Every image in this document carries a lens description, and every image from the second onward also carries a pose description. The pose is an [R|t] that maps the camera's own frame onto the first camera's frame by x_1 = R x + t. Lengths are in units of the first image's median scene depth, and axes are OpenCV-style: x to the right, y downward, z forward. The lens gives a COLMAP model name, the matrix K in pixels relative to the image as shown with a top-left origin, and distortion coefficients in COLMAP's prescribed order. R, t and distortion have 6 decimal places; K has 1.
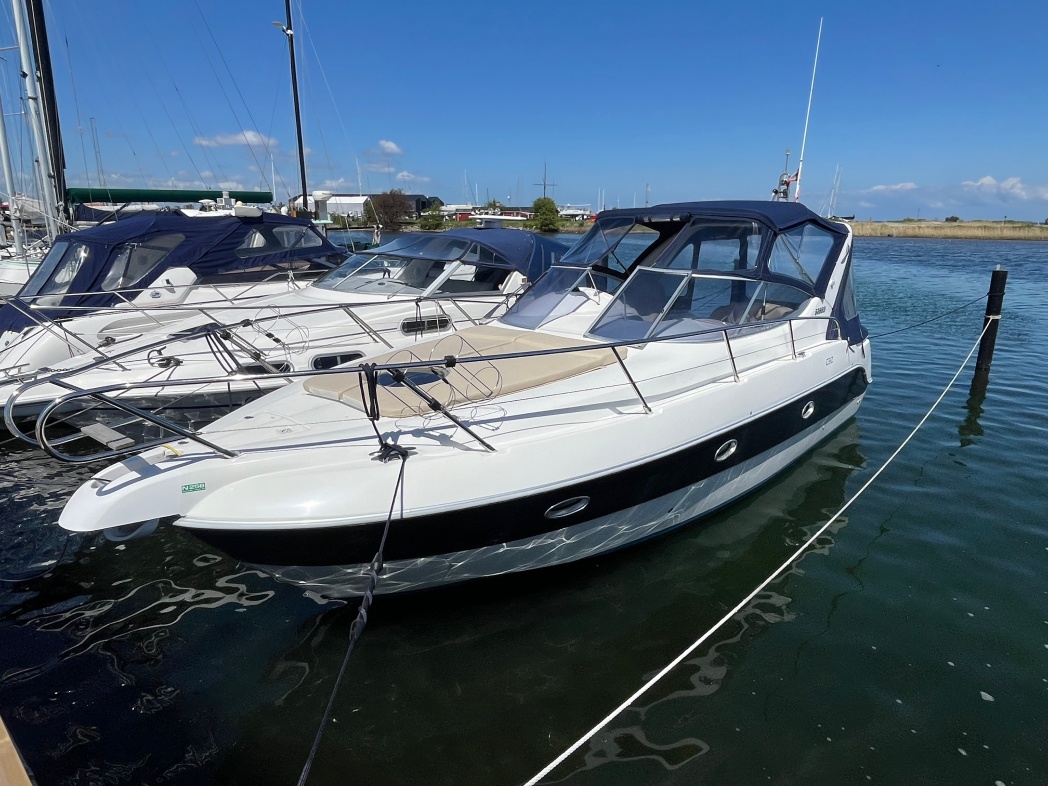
lens RADIAL K [[652.0, 0, 525.8], [0, 652.0, 396.8], [0, 0, 1]] dist [0.003657, 0.005837]
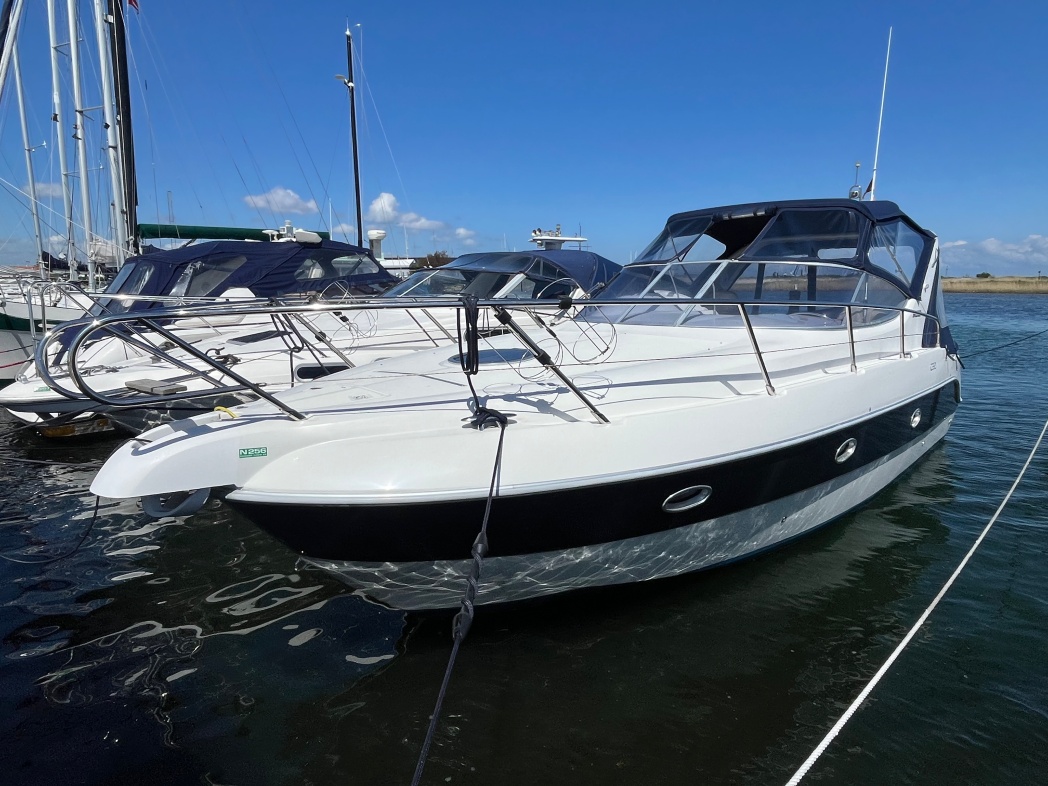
lens RADIAL K [[619.5, 0, 522.5], [0, 619.5, 389.7], [0, 0, 1]] dist [0.013878, -0.001049]
pose [[0.998738, -0.001097, -0.050213, -0.066660], [-0.003791, 0.995264, -0.097132, 0.068236], [0.050081, 0.097200, 0.994004, 0.118436]]
